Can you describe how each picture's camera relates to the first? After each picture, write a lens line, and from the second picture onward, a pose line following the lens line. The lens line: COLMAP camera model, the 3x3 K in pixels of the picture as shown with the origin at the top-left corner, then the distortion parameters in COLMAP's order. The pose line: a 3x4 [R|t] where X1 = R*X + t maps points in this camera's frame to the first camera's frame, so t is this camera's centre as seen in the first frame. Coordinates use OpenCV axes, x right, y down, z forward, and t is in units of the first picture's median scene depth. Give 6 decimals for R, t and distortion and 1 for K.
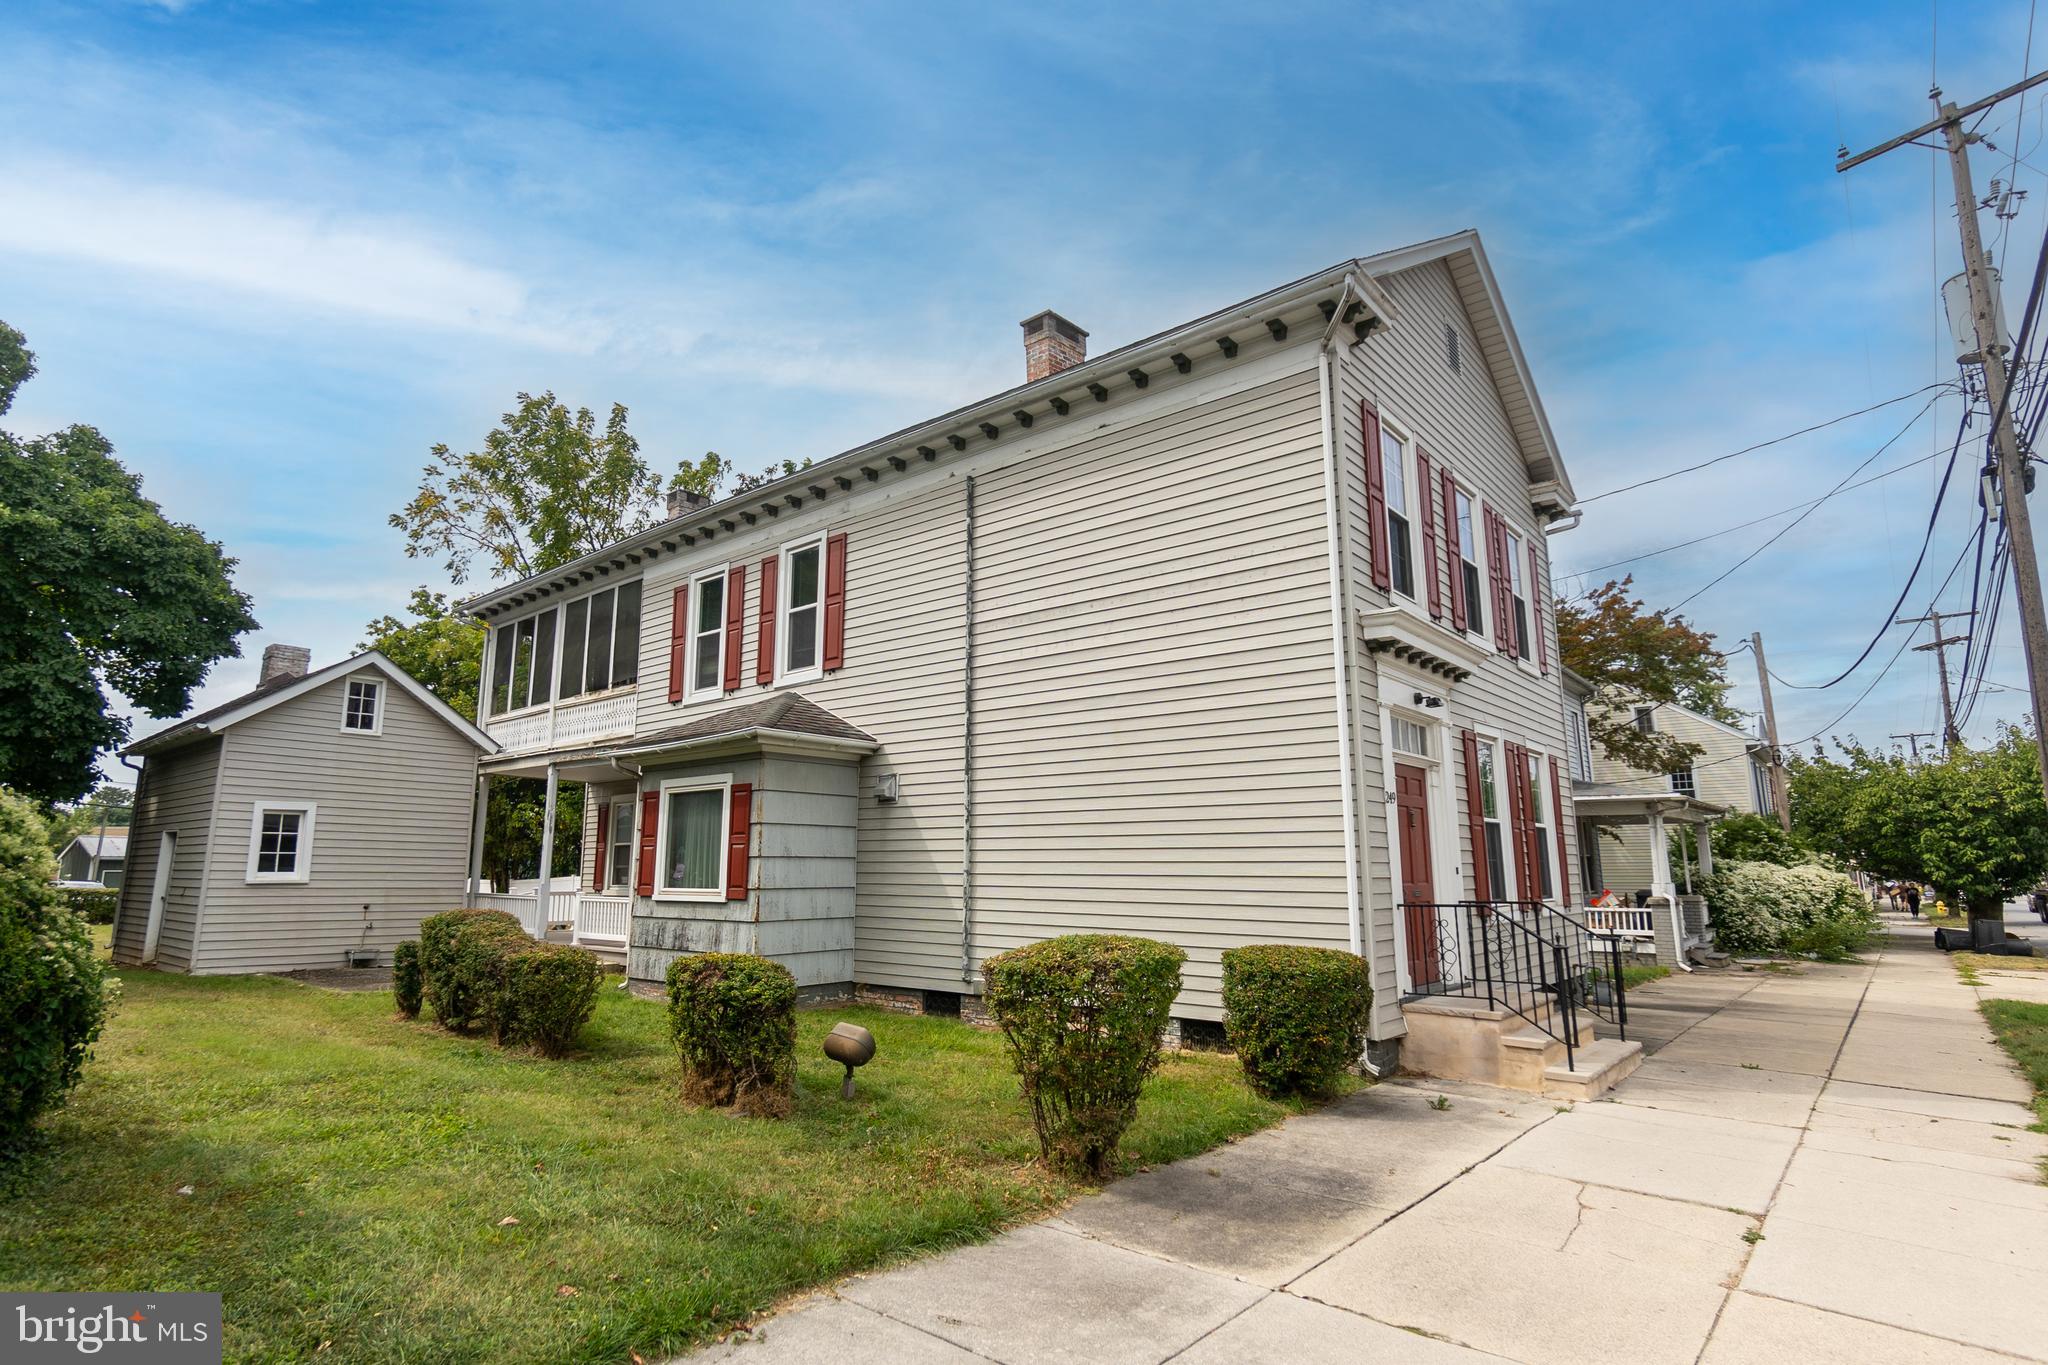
lens RADIAL K [[1044.0, 0, 1006.6], [0, 1044.0, 678.4], [0, 0, 1]] dist [-0.000487, 0.001096]
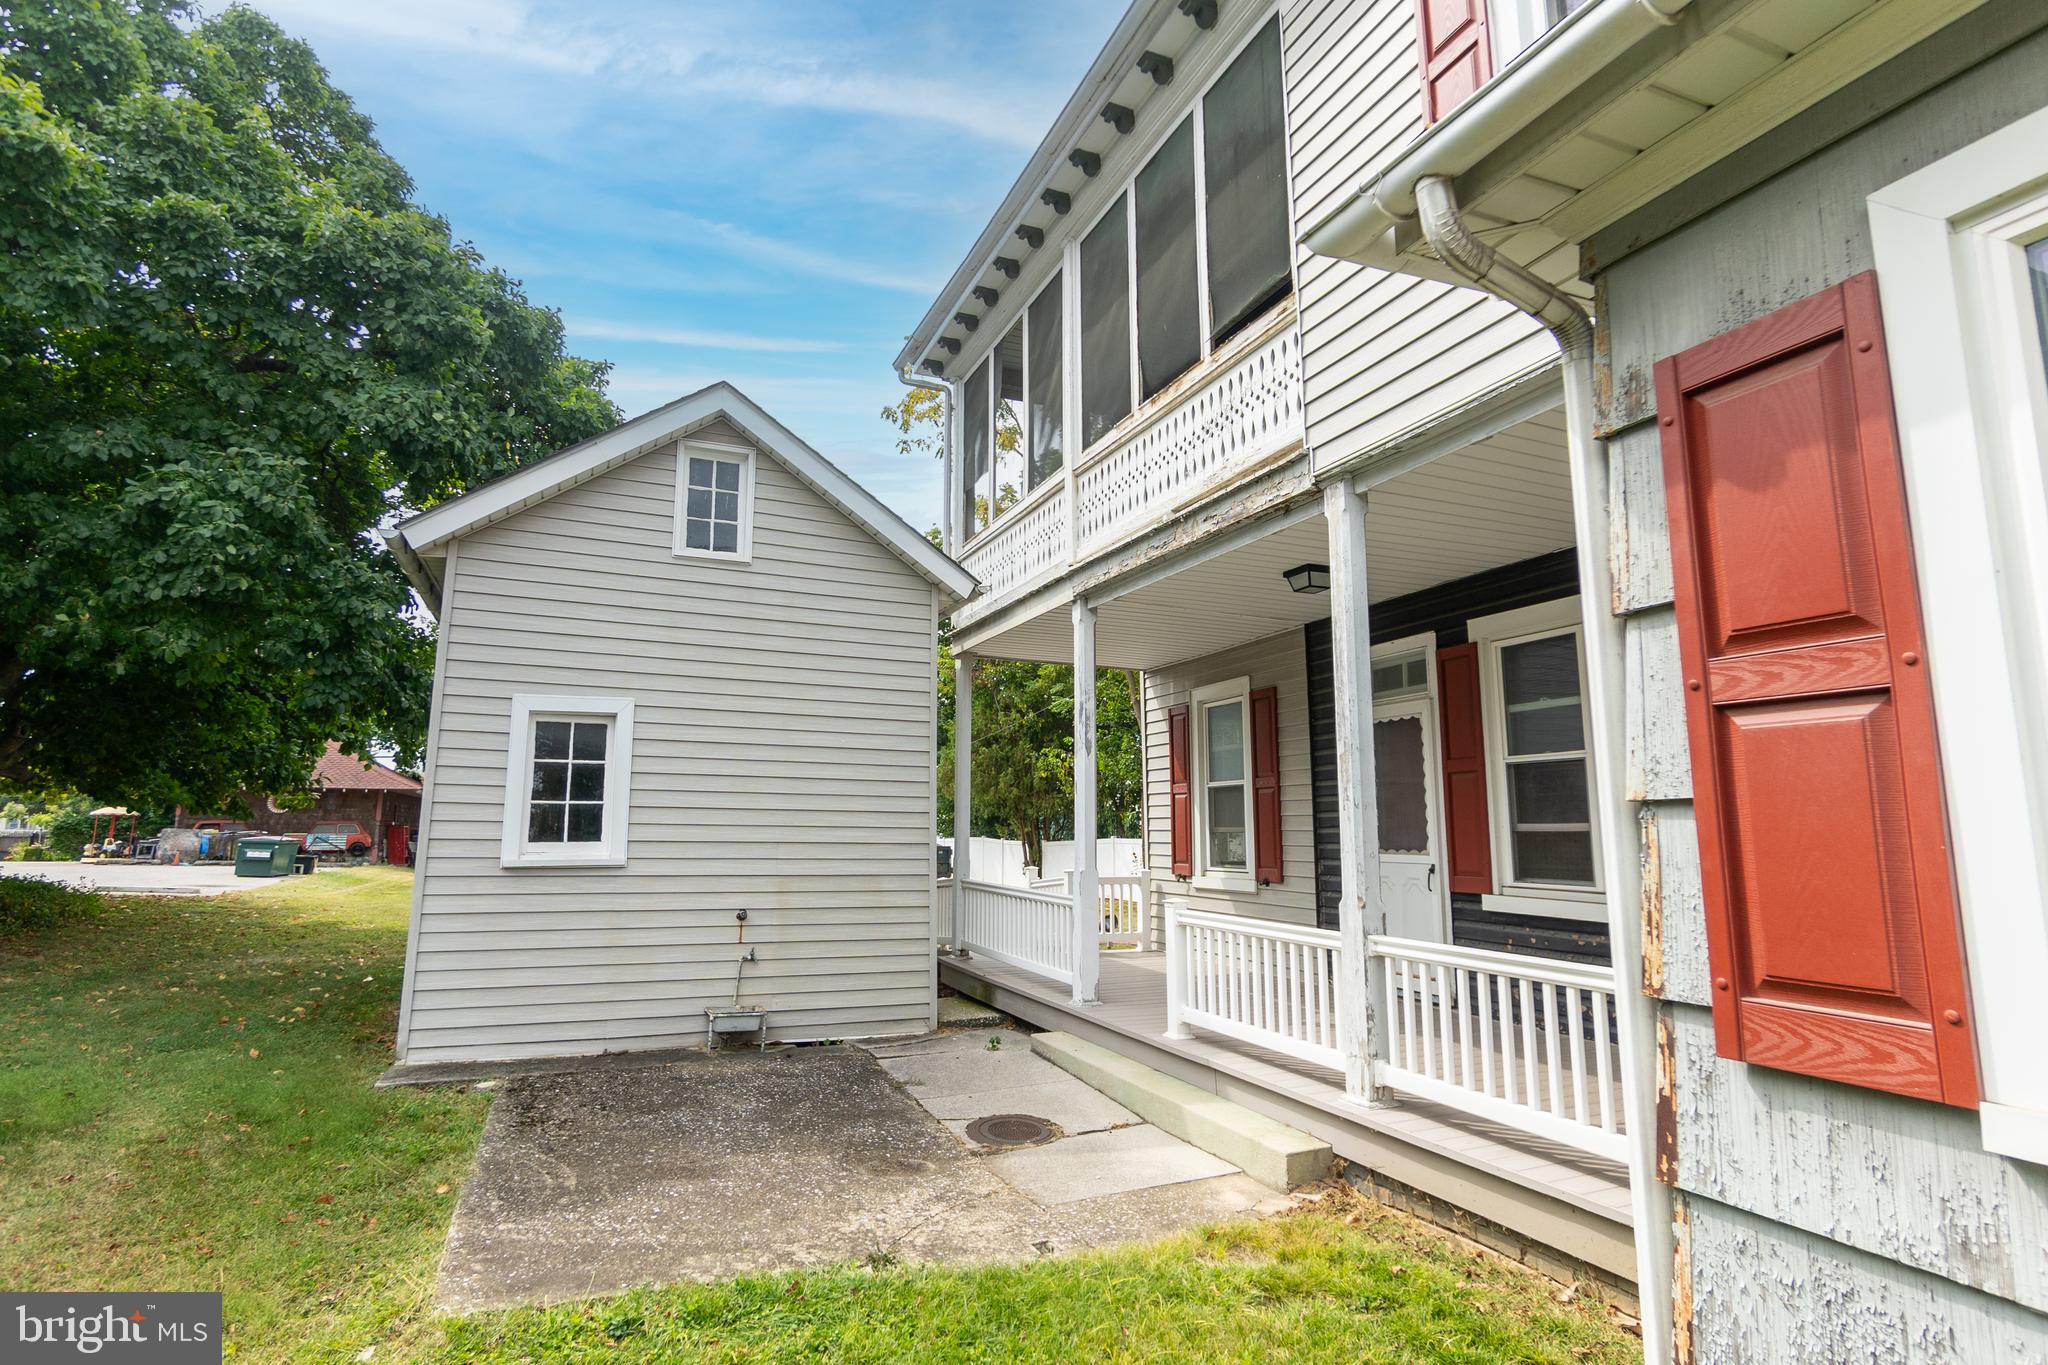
lens RADIAL K [[1044.0, 0, 1021.9], [0, 1044.0, 678.2], [0, 0, 1]] dist [-0.000487, 0.001096]
pose [[0.893931, -0.061734, -0.443933, -0.273942], [0.079245, 0.996634, 0.020981, 0.108018], [0.441143, -0.053935, 0.895815, 0.616365]]
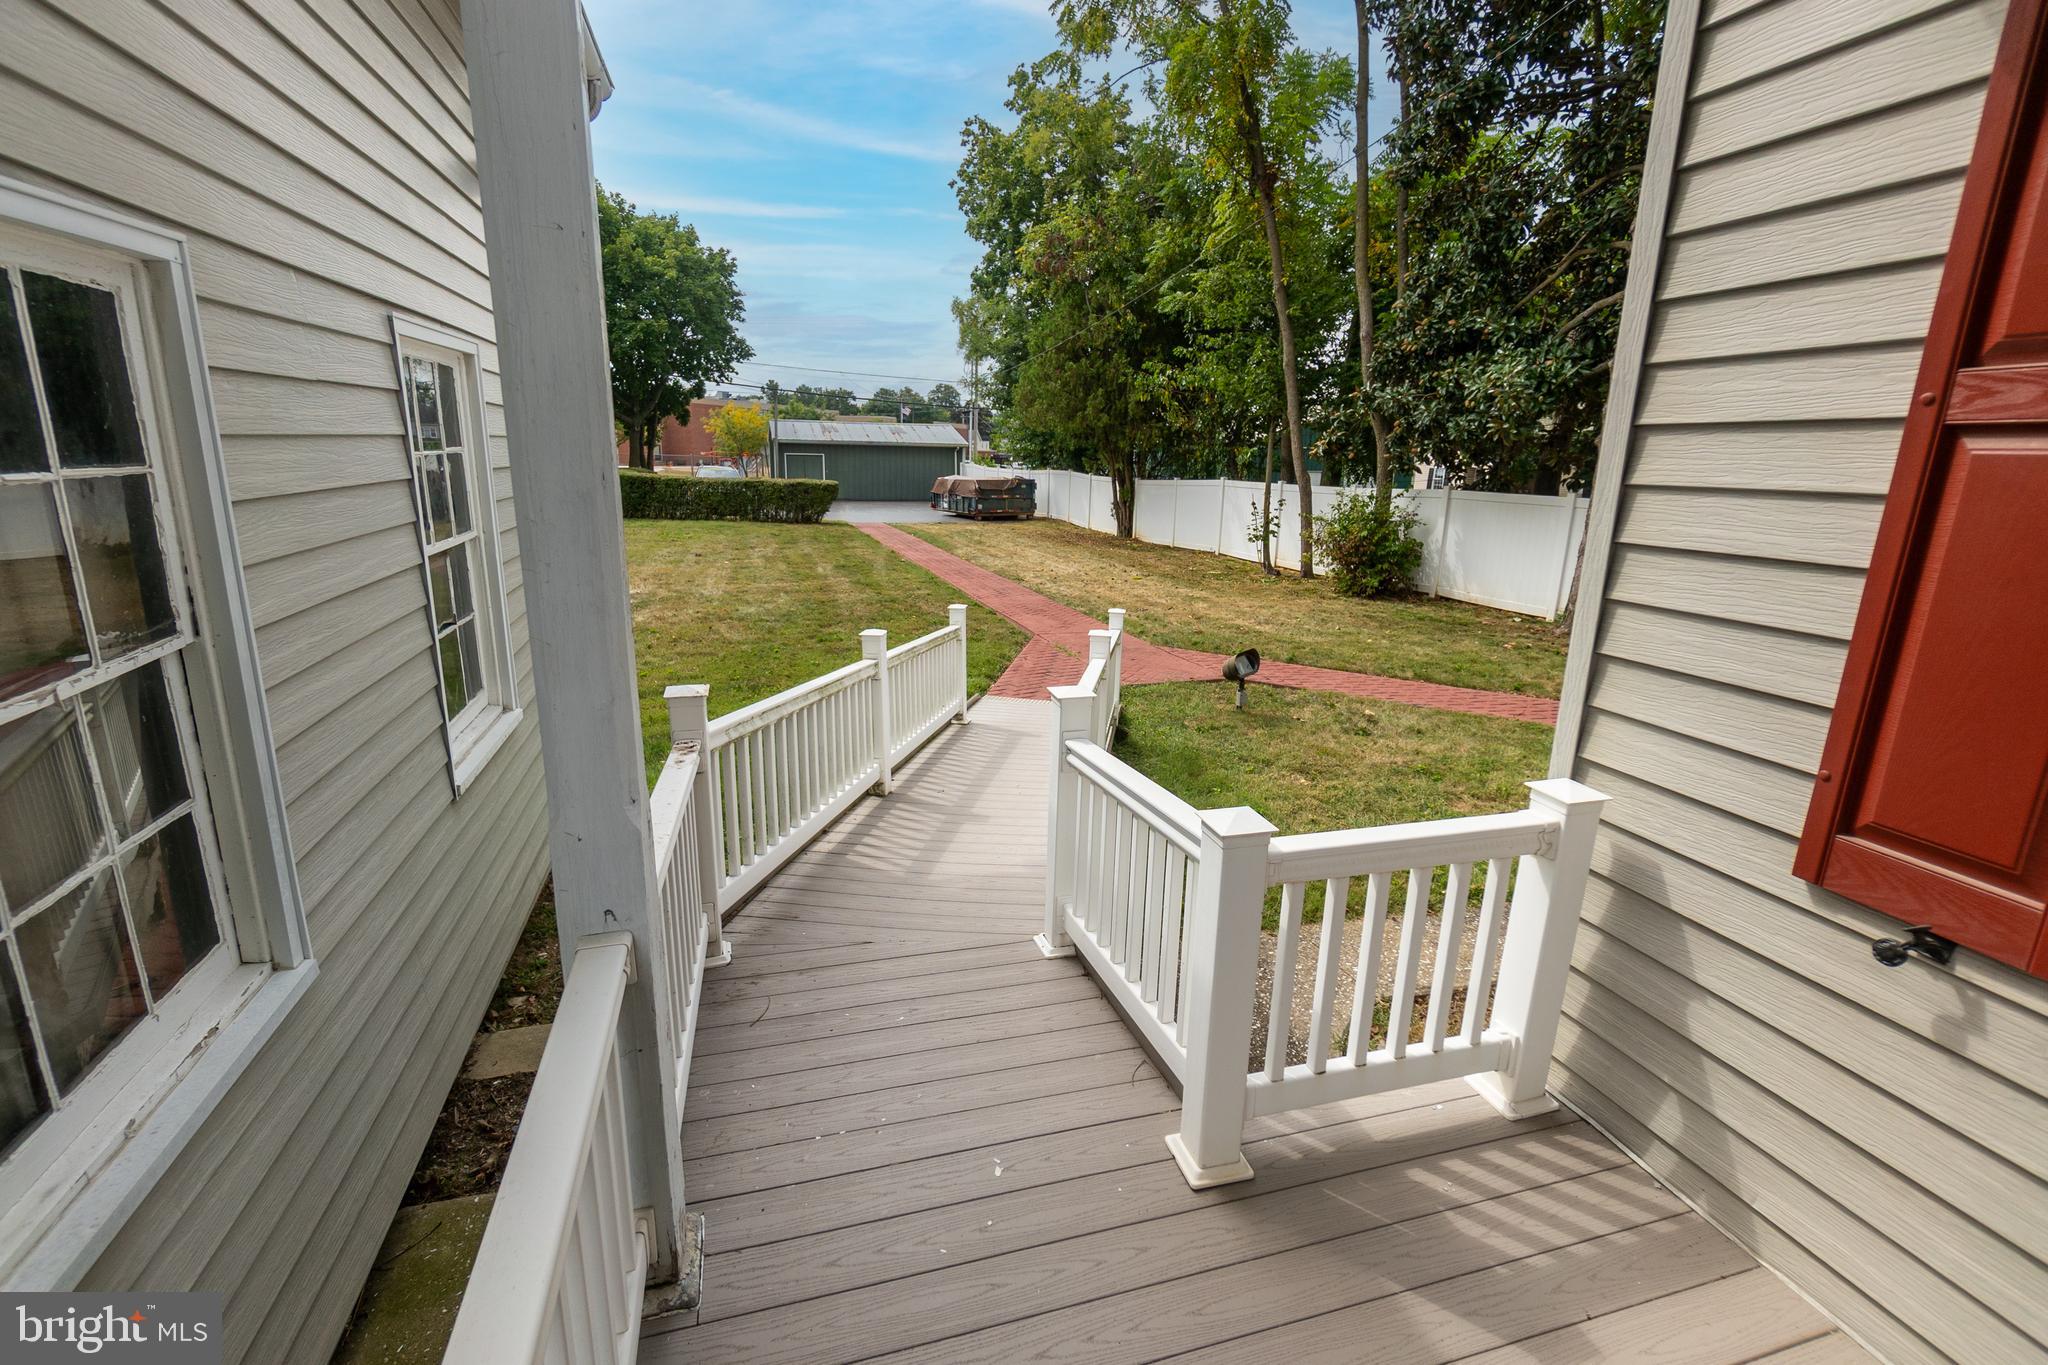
lens RADIAL K [[910.4, 0, 1016.2], [0, 910.4, 674.4], [0, 0, 1]] dist [-0.003958, -0.000199]
pose [[0.838867, 0.150000, -0.523262, -0.478998], [0.074126, 0.920849, 0.382809, 0.172724], [0.539266, -0.359913, 0.761350, 1.046681]]
